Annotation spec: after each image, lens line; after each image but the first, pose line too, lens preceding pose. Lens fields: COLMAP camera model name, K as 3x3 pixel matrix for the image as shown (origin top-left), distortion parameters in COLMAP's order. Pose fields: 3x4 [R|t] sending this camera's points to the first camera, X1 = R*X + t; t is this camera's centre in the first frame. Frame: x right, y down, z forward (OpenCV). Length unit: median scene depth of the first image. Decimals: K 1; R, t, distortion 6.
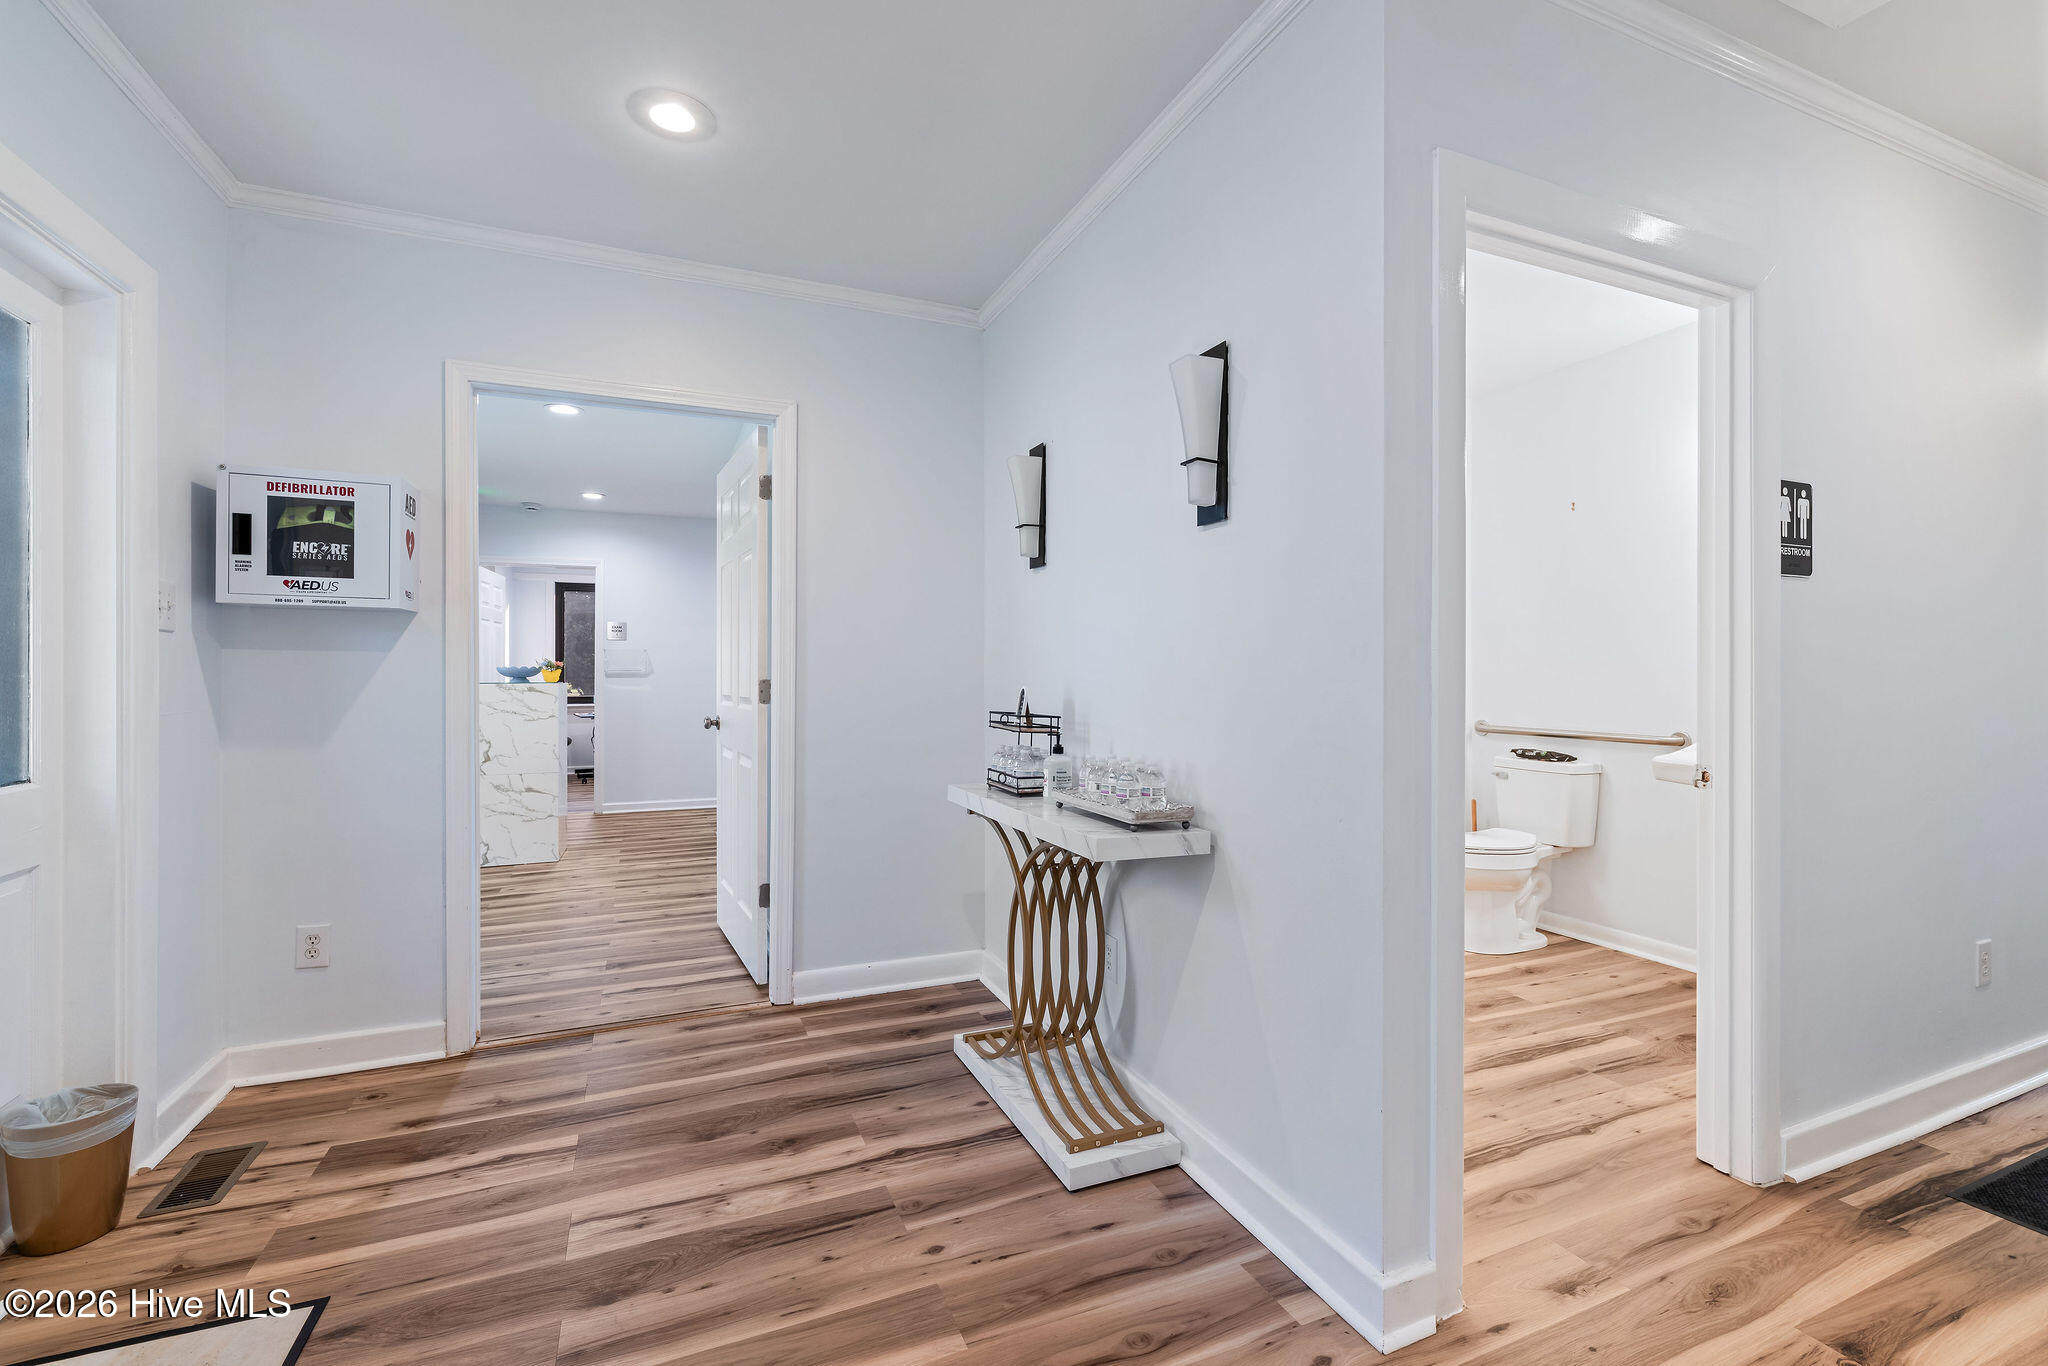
lens RADIAL K [[871.4, 0, 1024.0], [0, 871.4, 683.0], [0, 0, 1]] dist [-0.000869, -0.000023]
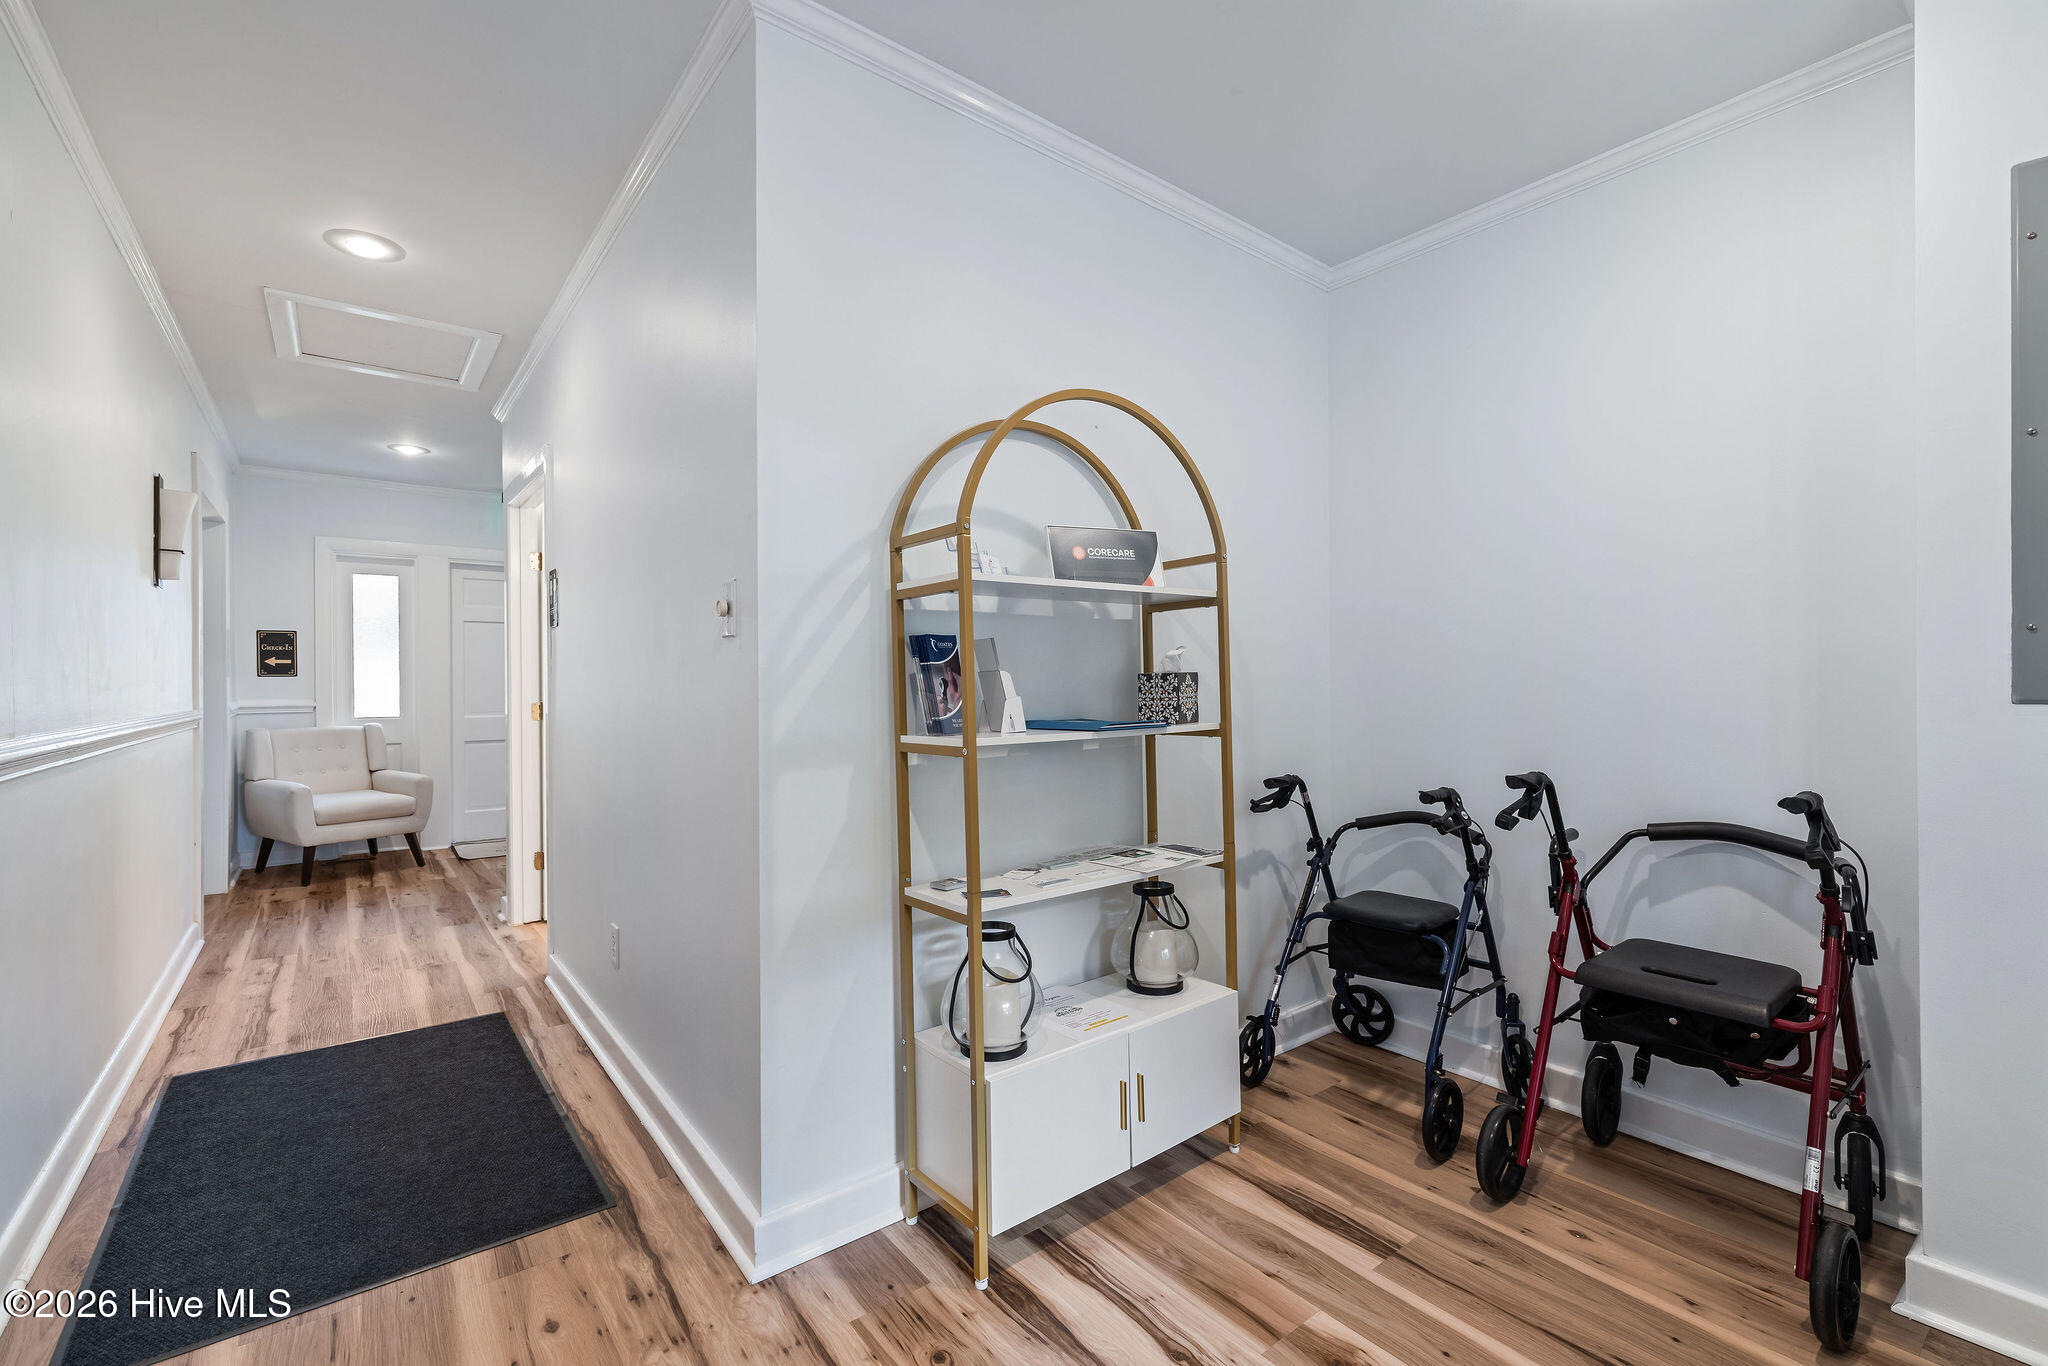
lens RADIAL K [[871.4, 0, 1024.0], [0, 871.4, 683.0], [0, 0, 1]] dist [-0.000869, -0.000023]
pose [[0.258681, -0.007083, -0.965937, 2.704255], [-0.008034, 0.999923, -0.009484, -0.002303], [0.965929, 0.010214, 0.258605, 1.418412]]
